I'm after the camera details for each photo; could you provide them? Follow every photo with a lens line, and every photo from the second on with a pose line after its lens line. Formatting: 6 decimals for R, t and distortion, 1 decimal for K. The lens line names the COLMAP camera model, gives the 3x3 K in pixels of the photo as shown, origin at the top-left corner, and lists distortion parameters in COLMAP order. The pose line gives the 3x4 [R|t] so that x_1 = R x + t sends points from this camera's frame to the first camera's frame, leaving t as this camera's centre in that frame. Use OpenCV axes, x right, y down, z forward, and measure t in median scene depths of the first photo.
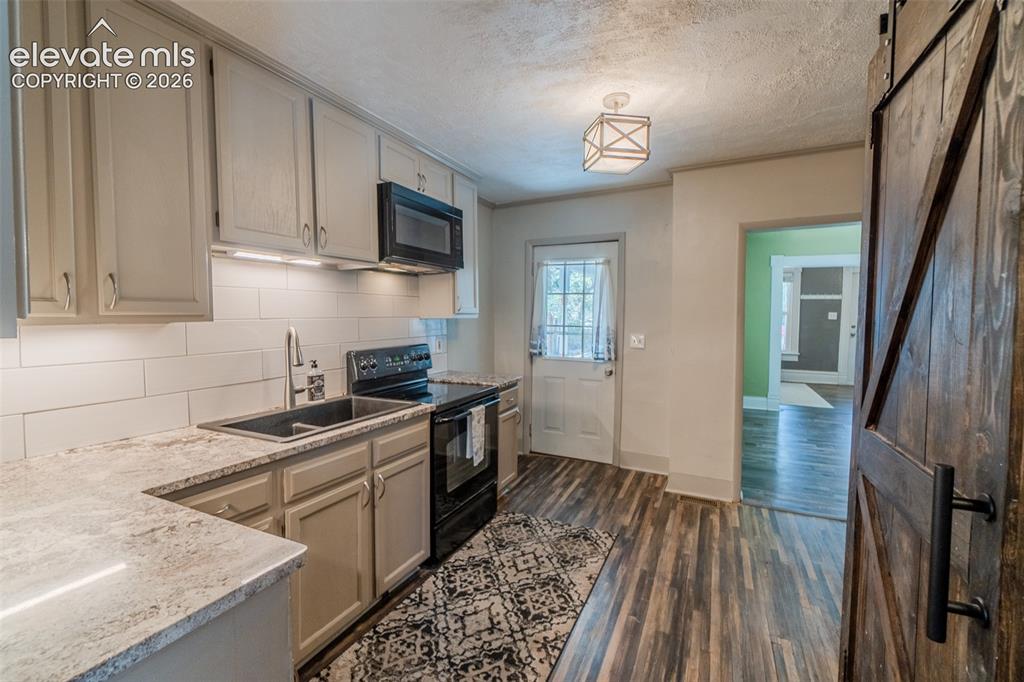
lens RADIAL K [[442.0, 0, 503.1], [0, 442.0, 333.7], [0, 0, 1]] dist [-0.008549, 0.003989]
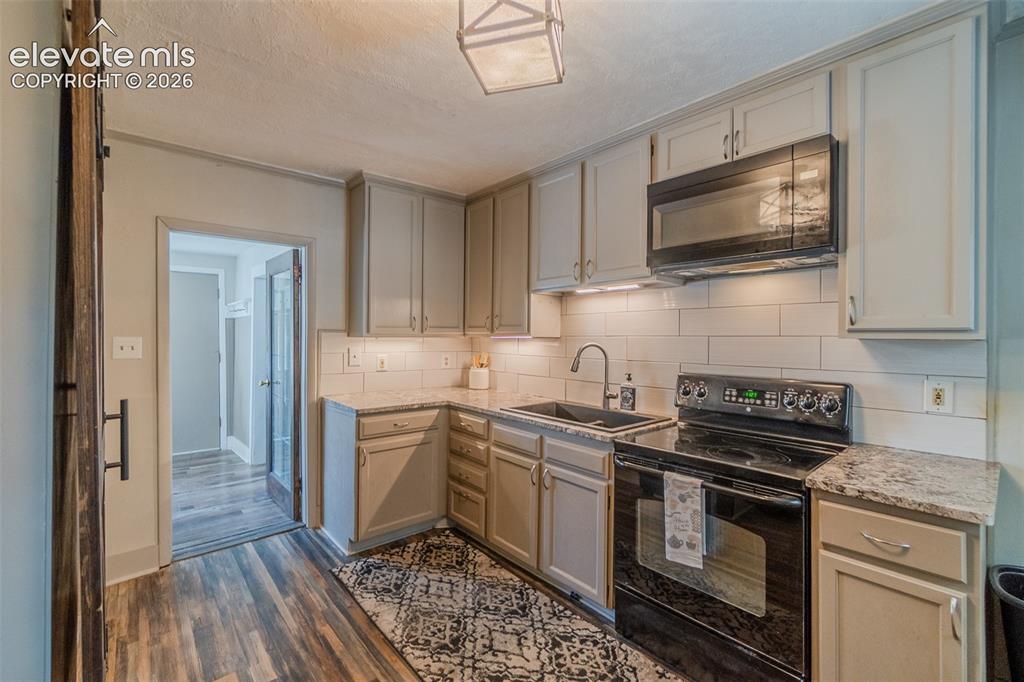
lens RADIAL K [[442.0, 0, 498.9], [0, 442.0, 337.1], [0, 0, 1]] dist [-0.008549, 0.003989]
pose [[-0.397650, -0.000703, -0.917537, 0.764471], [-0.043740, 0.998877, 0.018191, -0.040299], [0.916494, 0.047367, -0.397235, 1.205781]]
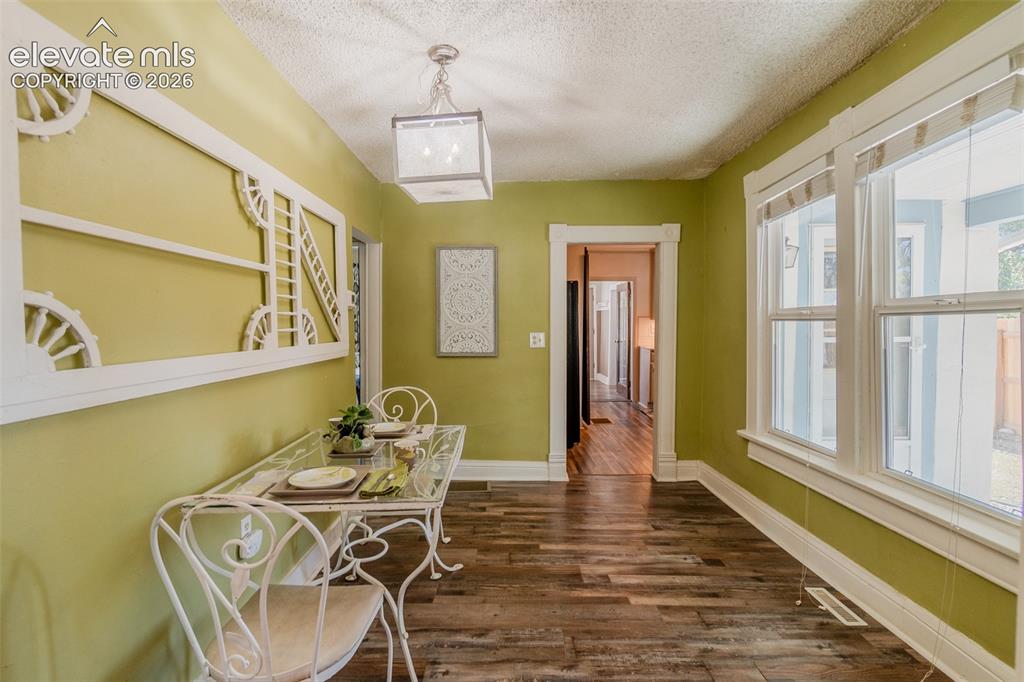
lens RADIAL K [[488.2, 0, 496.4], [0, 488.2, 333.8], [0, 0, 1]] dist [-0.004547, 0.003158]
pose [[-0.904556, 0.013409, -0.426144, 2.153297], [-0.016620, 0.997637, 0.066670, -0.109760], [0.426031, 0.067389, -0.902195, 2.897856]]
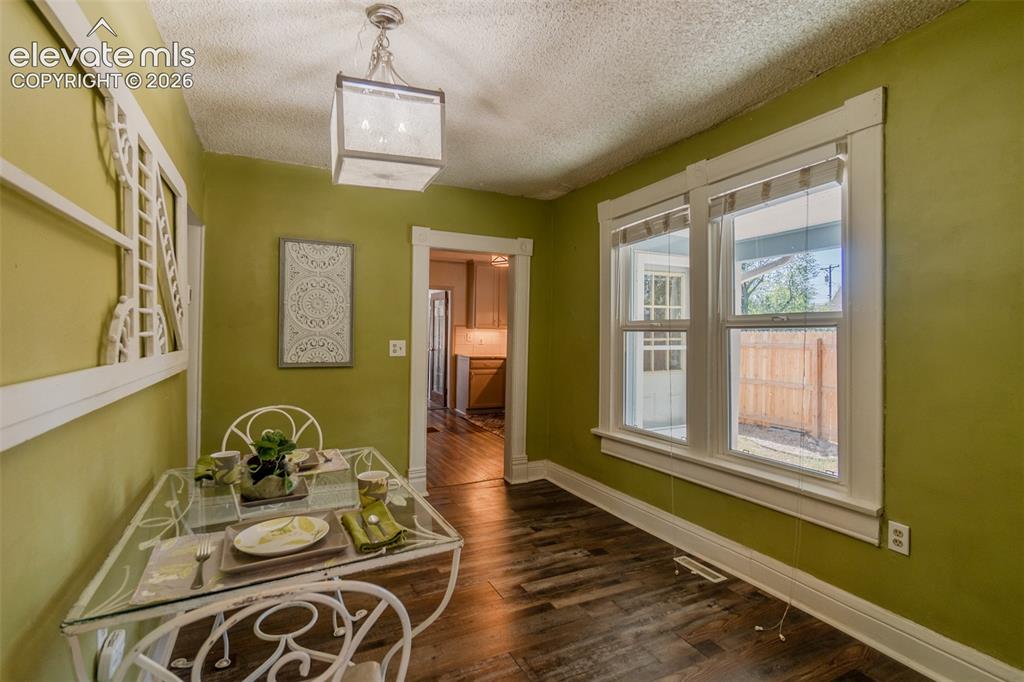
lens RADIAL K [[488.2, 0, 504.5], [0, 488.2, 333.6], [0, 0, 1]] dist [-0.004547, 0.003158]
pose [[-0.612763, -0.003704, -0.790258, 2.358141], [-0.049404, 0.998213, 0.033630, -0.093935], [0.788721, 0.059649, -0.611850, 2.647464]]
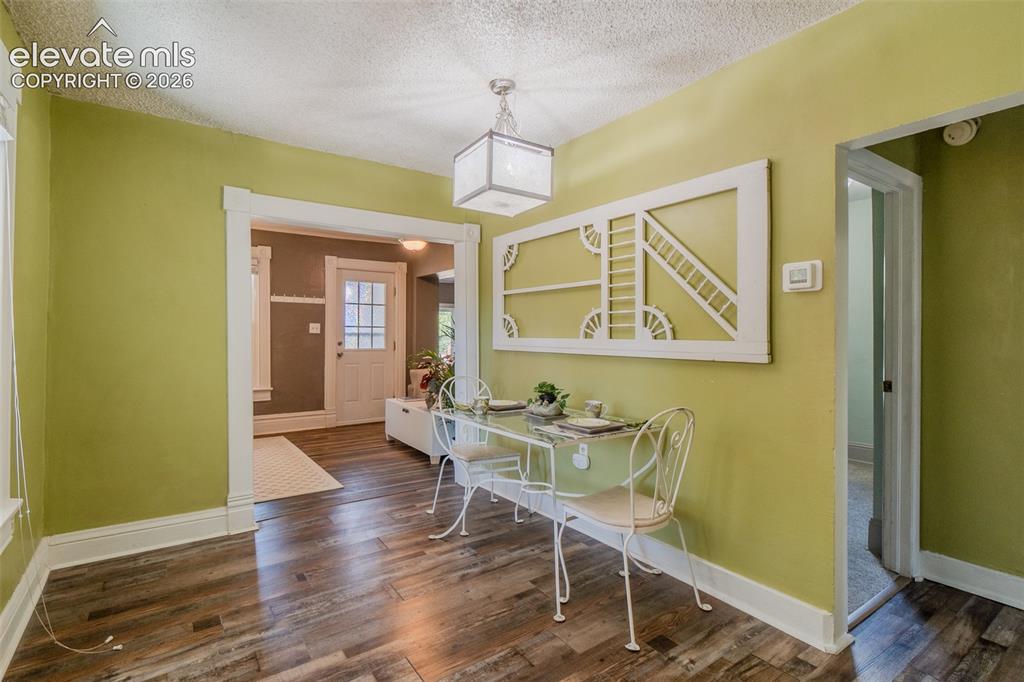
lens RADIAL K [[488.2, 0, 503.3], [0, 488.2, 334.4], [0, 0, 1]] dist [-0.004547, 0.003158]
pose [[0.481566, -0.006648, 0.876384, 0.855204], [0.047935, 0.998674, -0.018765, -0.009964], [-0.875098, 0.051046, 0.481246, 1.441259]]
